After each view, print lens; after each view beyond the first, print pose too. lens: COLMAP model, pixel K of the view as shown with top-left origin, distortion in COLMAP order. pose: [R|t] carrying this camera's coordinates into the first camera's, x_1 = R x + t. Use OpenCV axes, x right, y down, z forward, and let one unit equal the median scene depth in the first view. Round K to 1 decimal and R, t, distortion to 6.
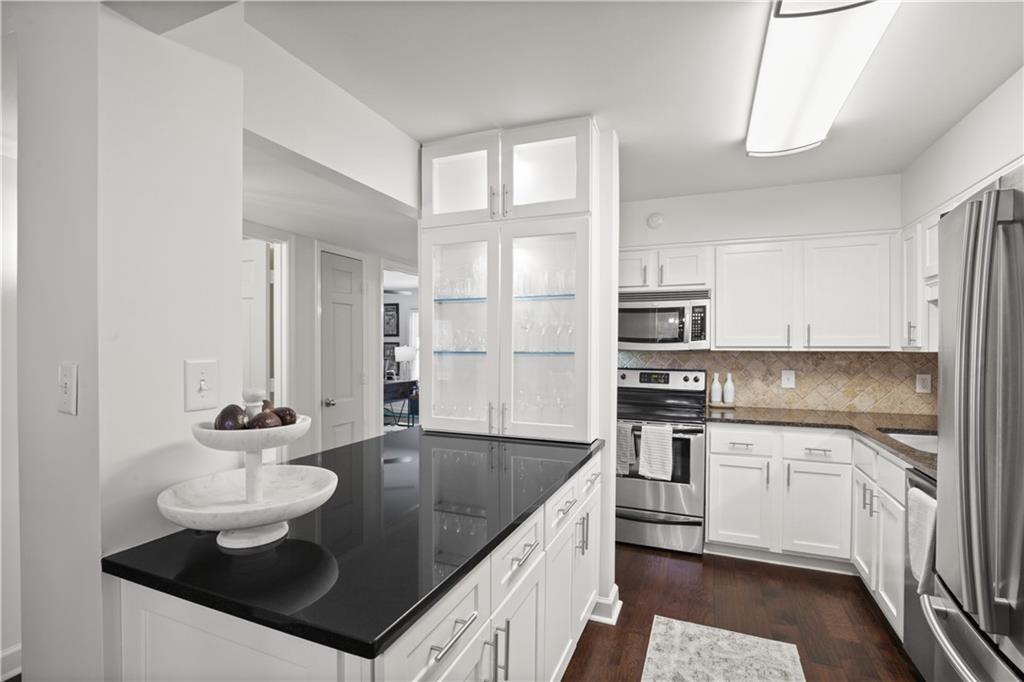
lens RADIAL K [[476.1, 0, 514.7], [0, 476.1, 349.9], [0, 0, 1]] dist [-0.020068, -0.000004]
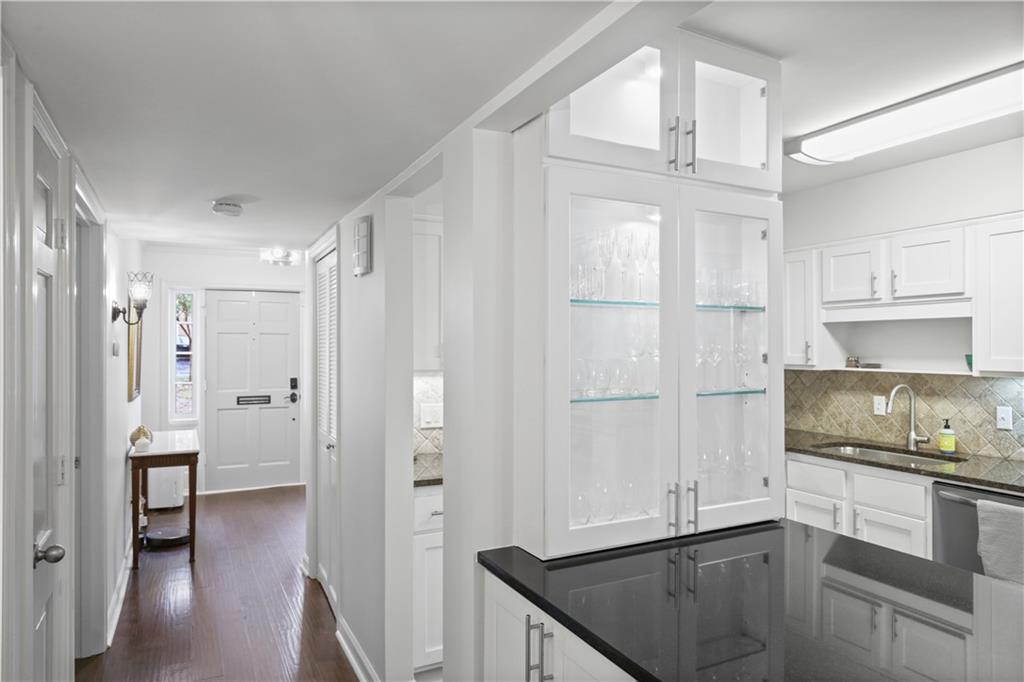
lens RADIAL K [[647.3, 0, 514.5], [0, 647.3, 345.7], [0, 0, 1]] dist [0.001390, -0.000015]
pose [[0.651012, -0.001934, 0.759065, -0.598749], [0.007666, 0.999963, -0.004027, -0.043316], [-0.759029, 0.008441, 0.651002, 0.480405]]
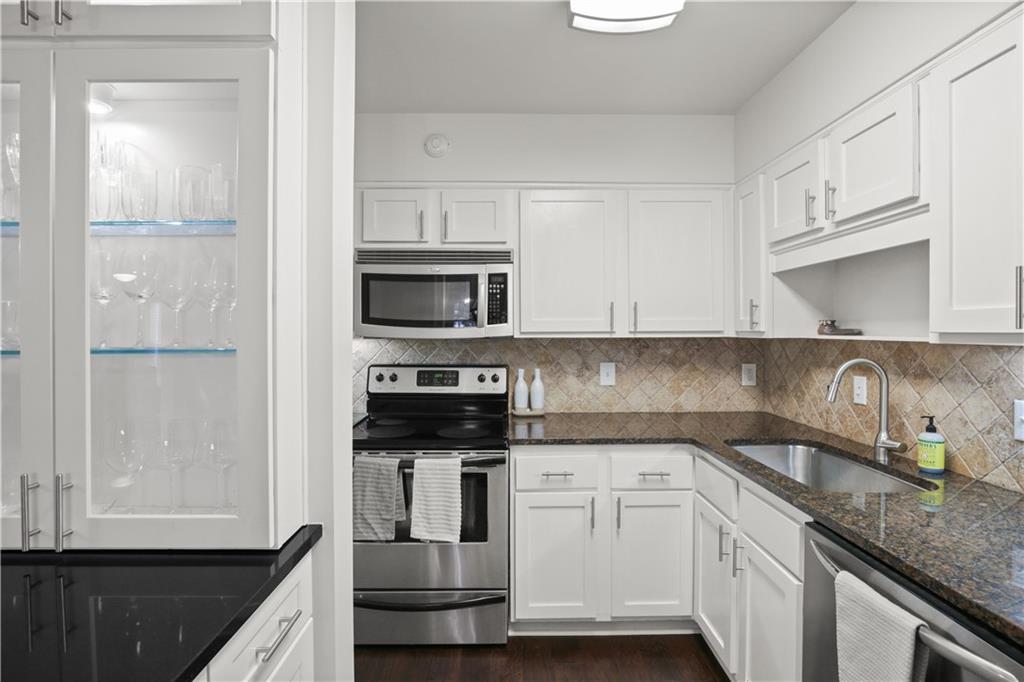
lens RADIAL K [[502.1, 0, 513.9], [0, 502.1, 335.5], [0, 0, 1]] dist [-0.019039, -0.000009]
pose [[0.920222, -0.009186, 0.391288, 0.130647], [0.008294, 0.999958, 0.003969, -0.005743], [-0.391308, -0.000407, 0.920260, 0.338512]]
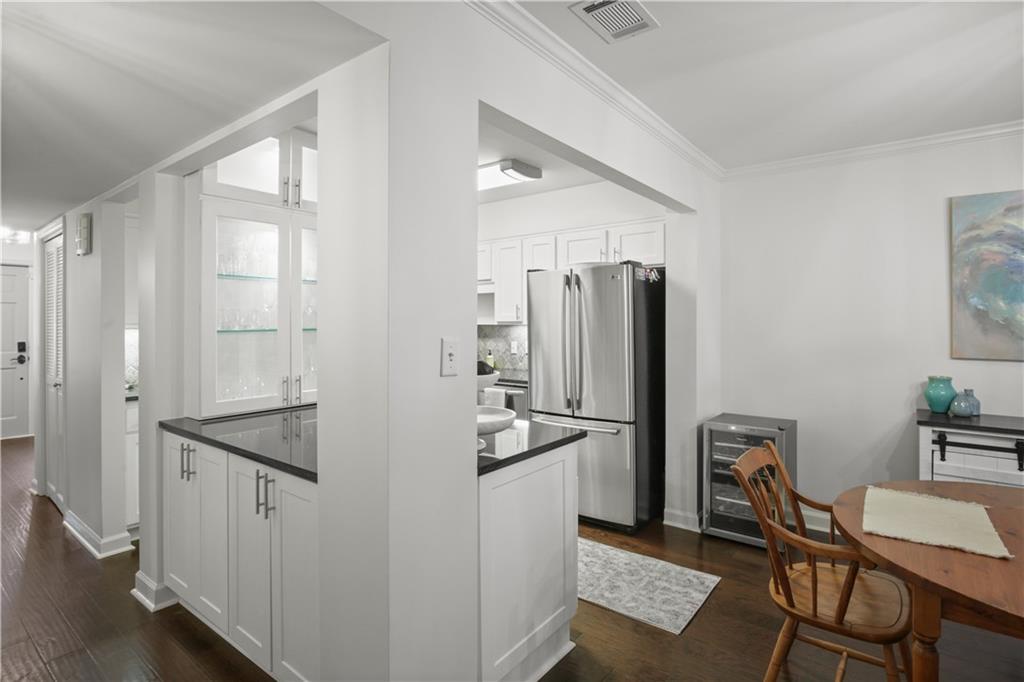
lens RADIAL K [[518.1, 0, 510.5], [0, 518.1, 315.9], [0, 0, 1]] dist [-0.037075, 0.012732]
pose [[0.266562, 0.003167, 0.963813, -0.789194], [0.014023, 0.999876, -0.007164, -0.008283], [-0.963716, 0.015425, 0.266485, 0.154797]]
